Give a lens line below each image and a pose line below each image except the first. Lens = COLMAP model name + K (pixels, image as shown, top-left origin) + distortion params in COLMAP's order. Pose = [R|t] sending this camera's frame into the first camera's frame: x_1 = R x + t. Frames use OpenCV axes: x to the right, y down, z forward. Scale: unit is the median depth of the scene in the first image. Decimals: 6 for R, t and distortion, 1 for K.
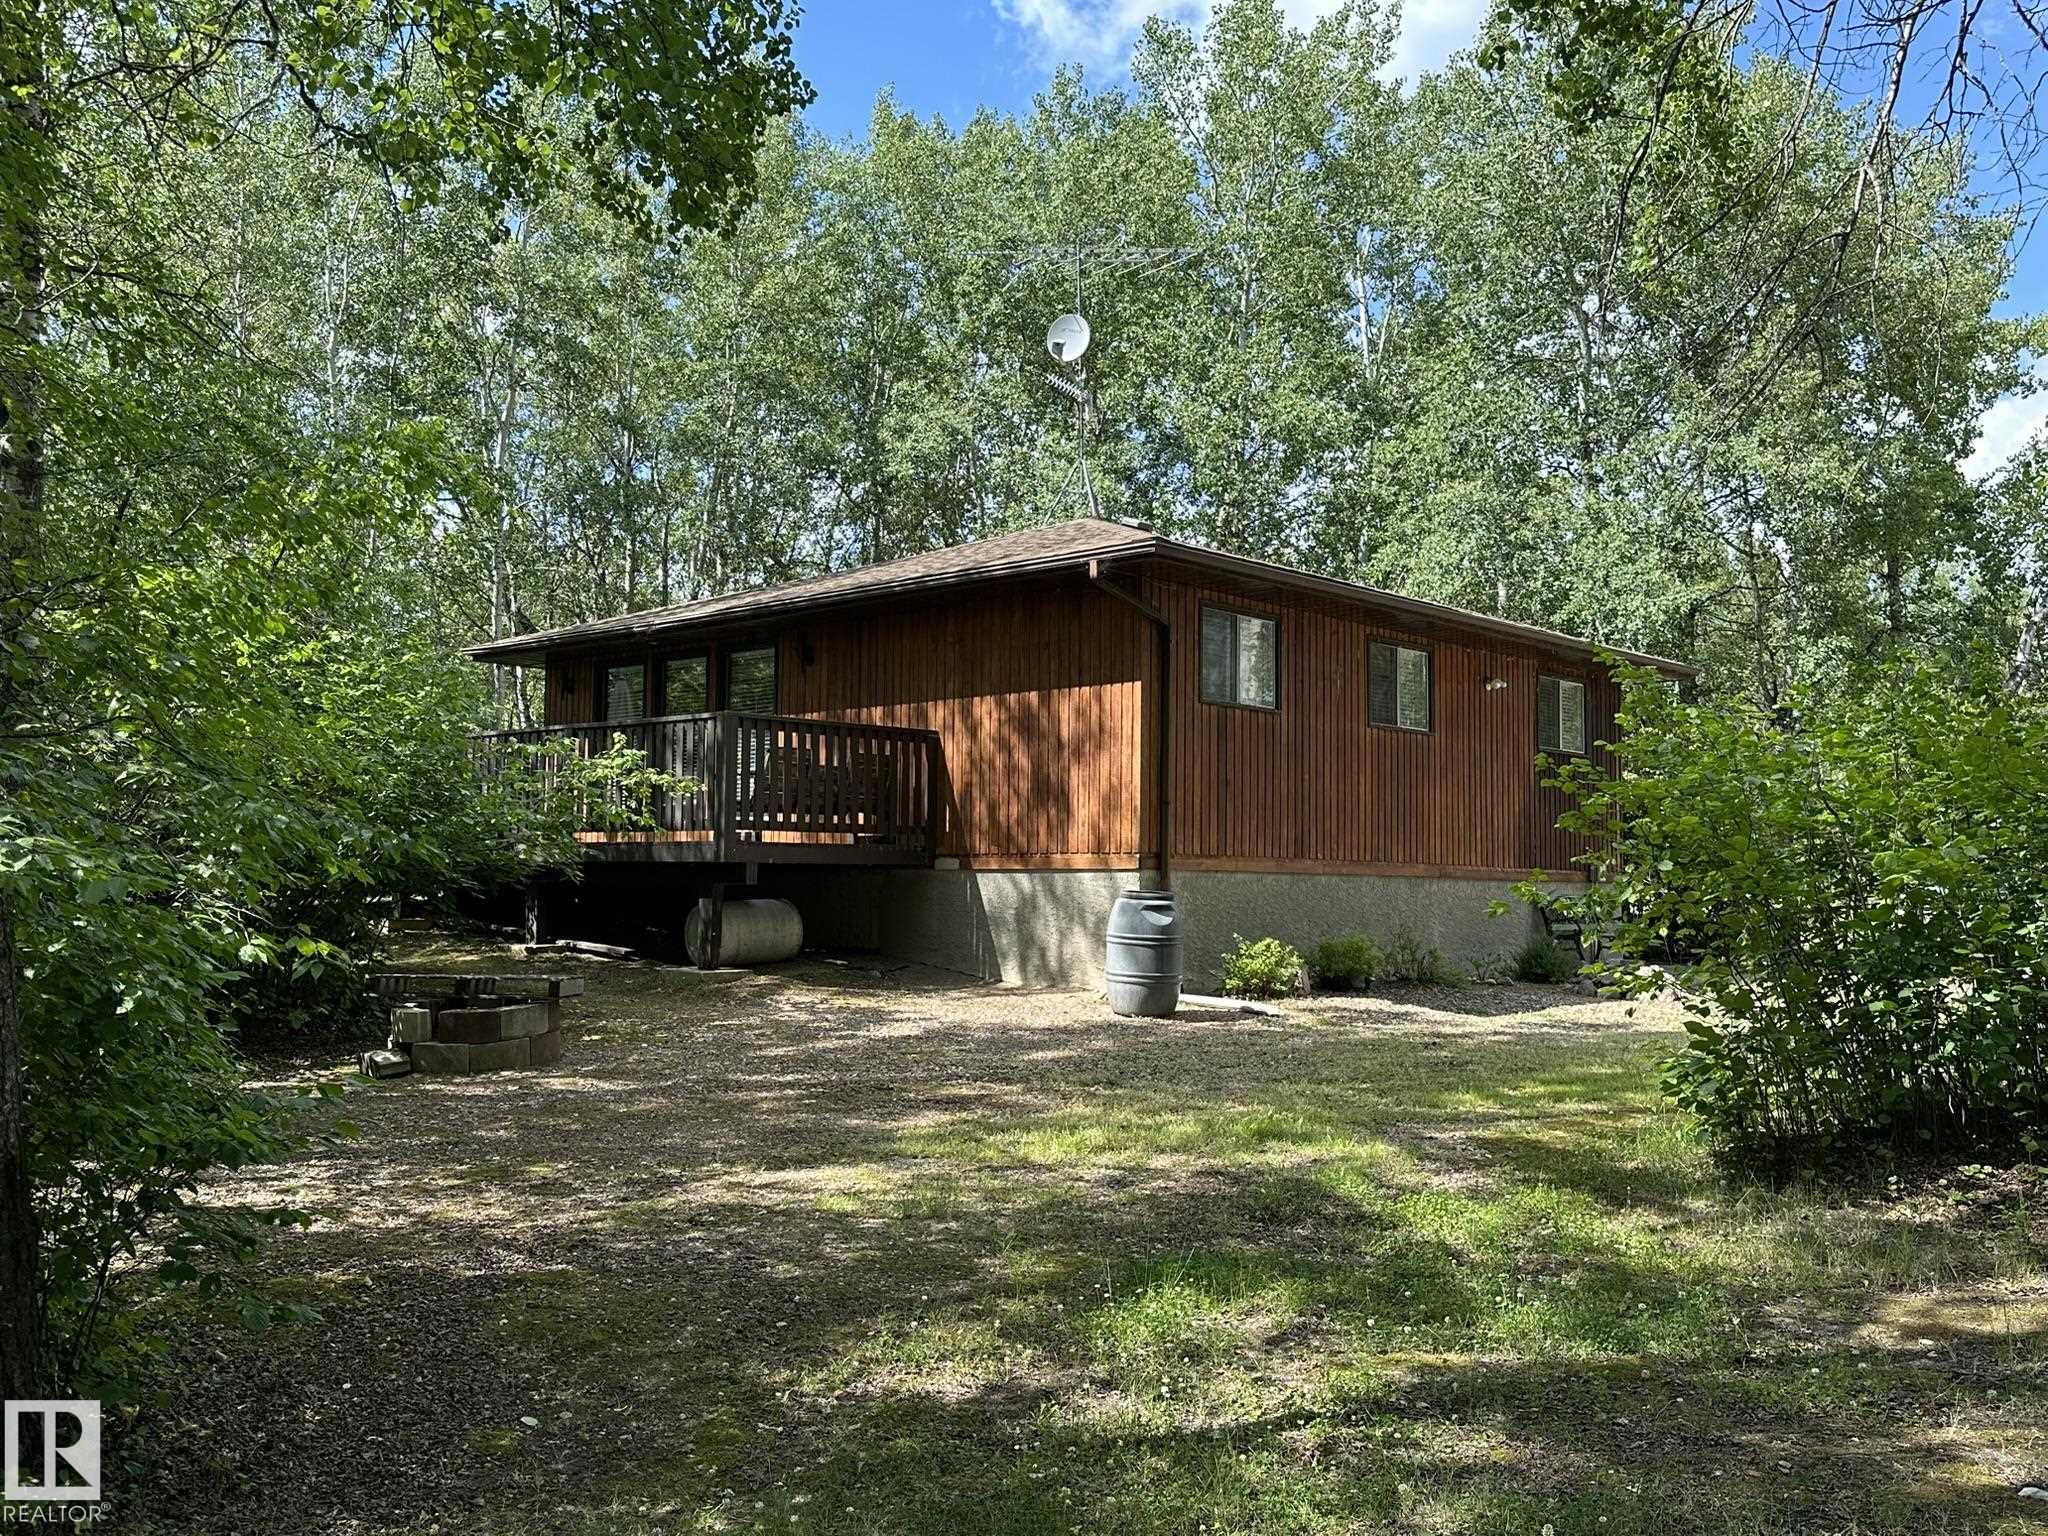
lens RADIAL K [[1789.7, 0, 1020.8], [0, 1789.7, 774.9], [0, 0, 1]] dist [0.078706, 0.000318]
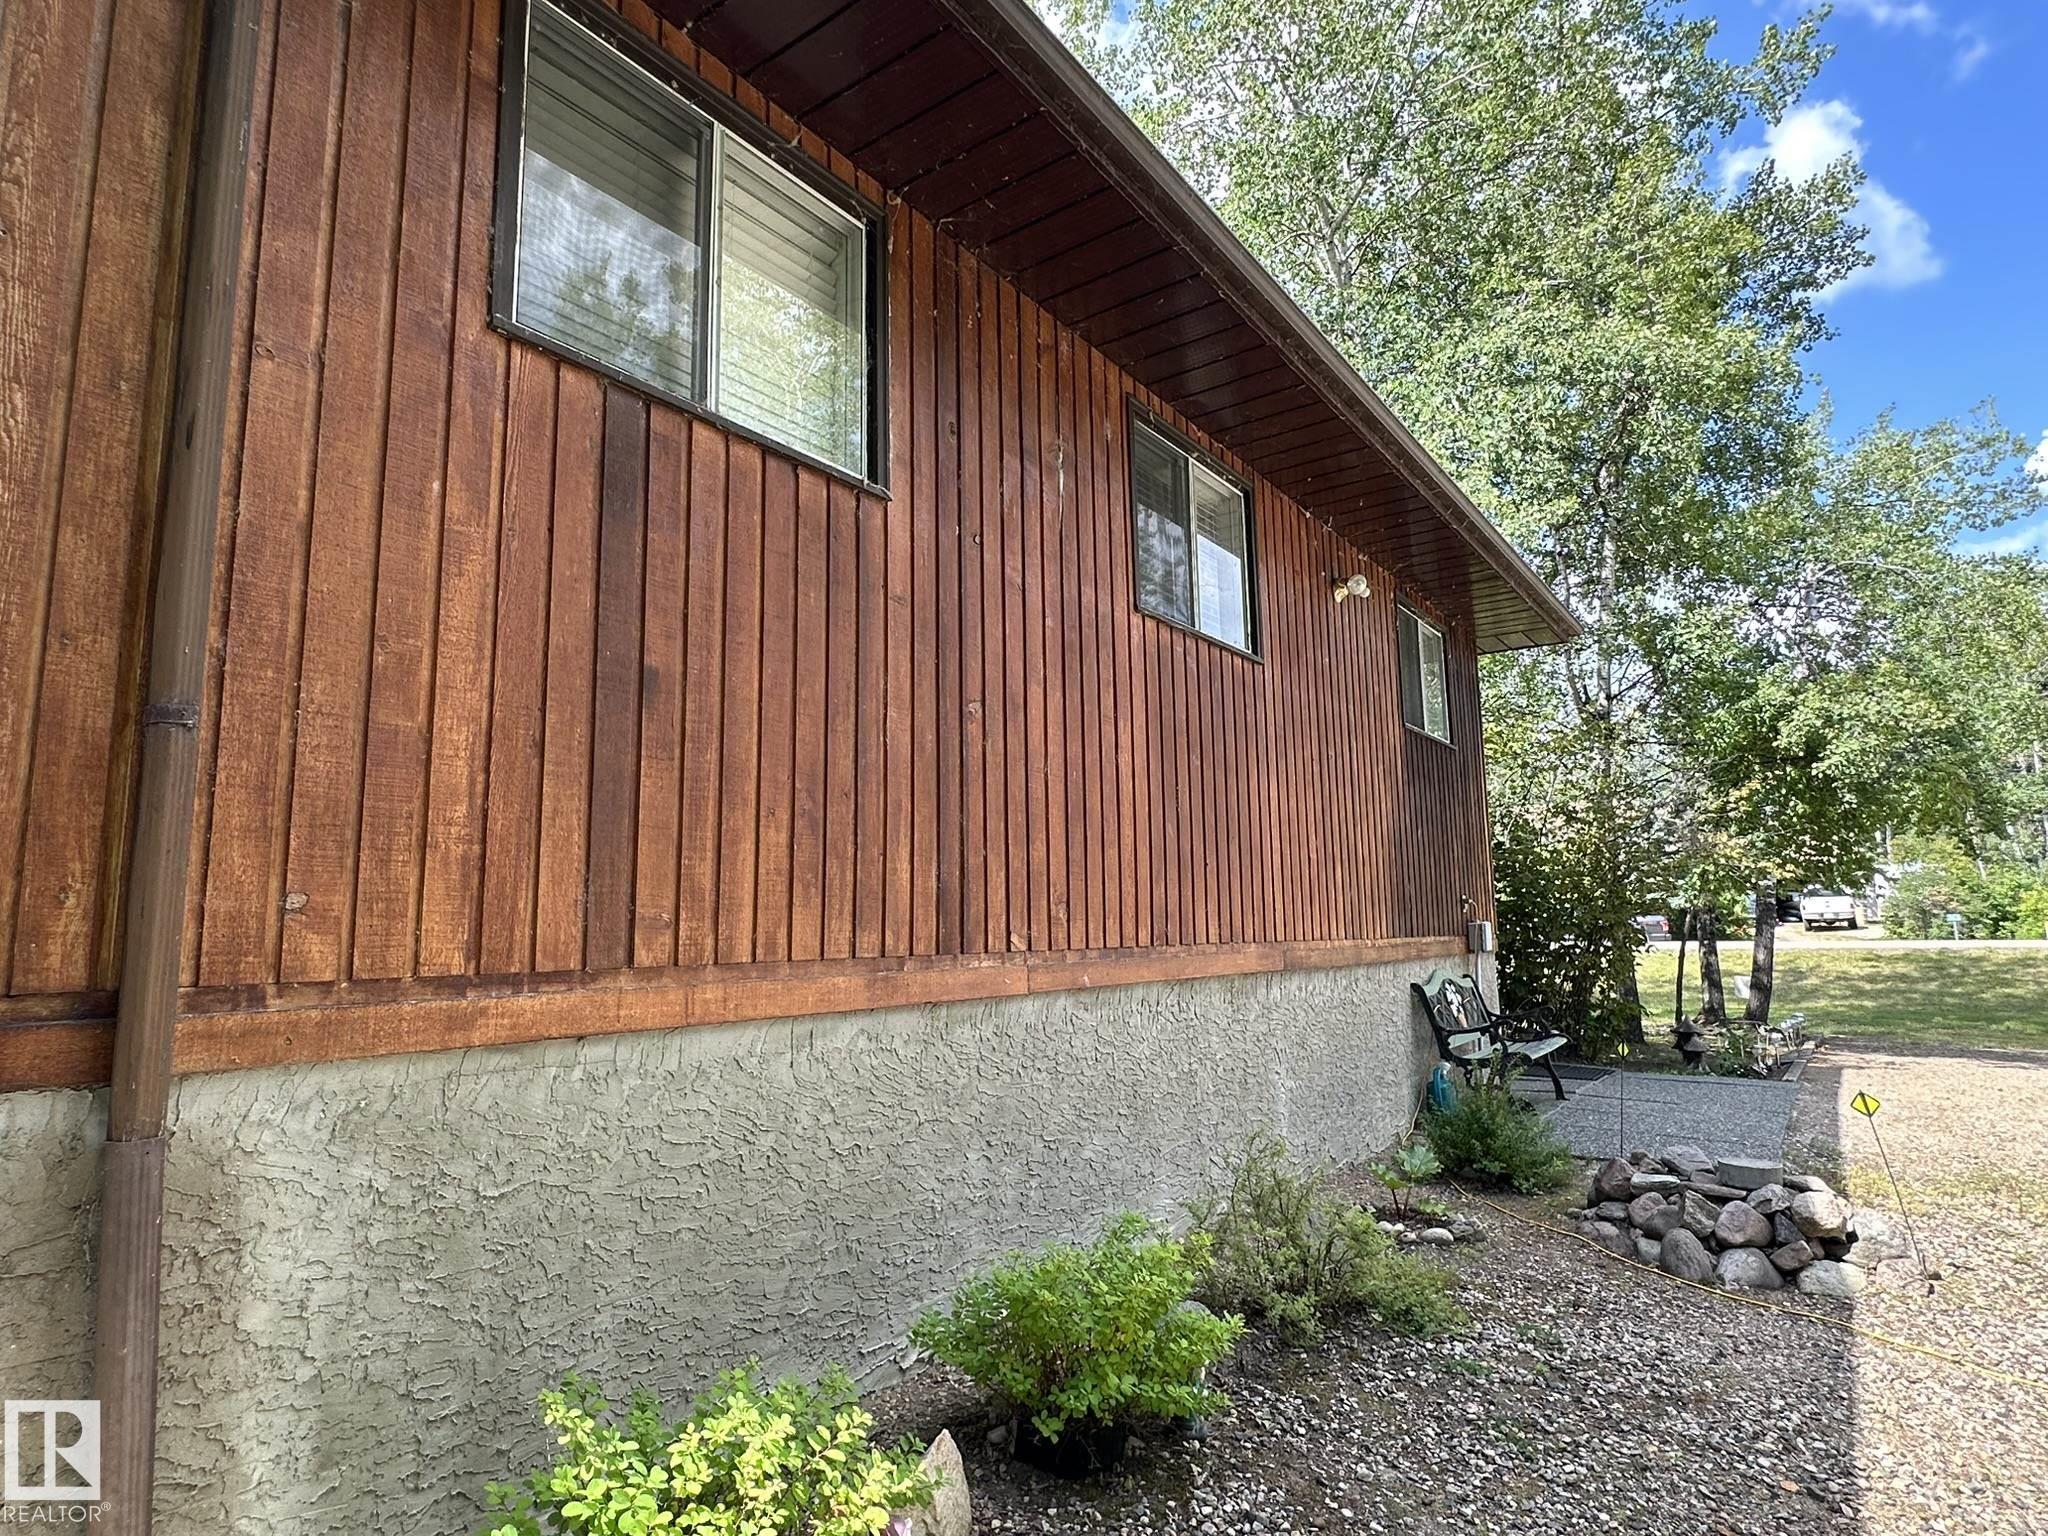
lens RADIAL K [[1169.9, 0, 1024.0], [0, 1169.9, 768.0], [0, 0, 1]] dist [-0.003895, 0.002500]
pose [[0.989438, -0.006561, 0.144807, 0.147269], [0.016931, 0.997368, -0.070495, 0.029987], [-0.143964, 0.072202, 0.986945, 0.842951]]
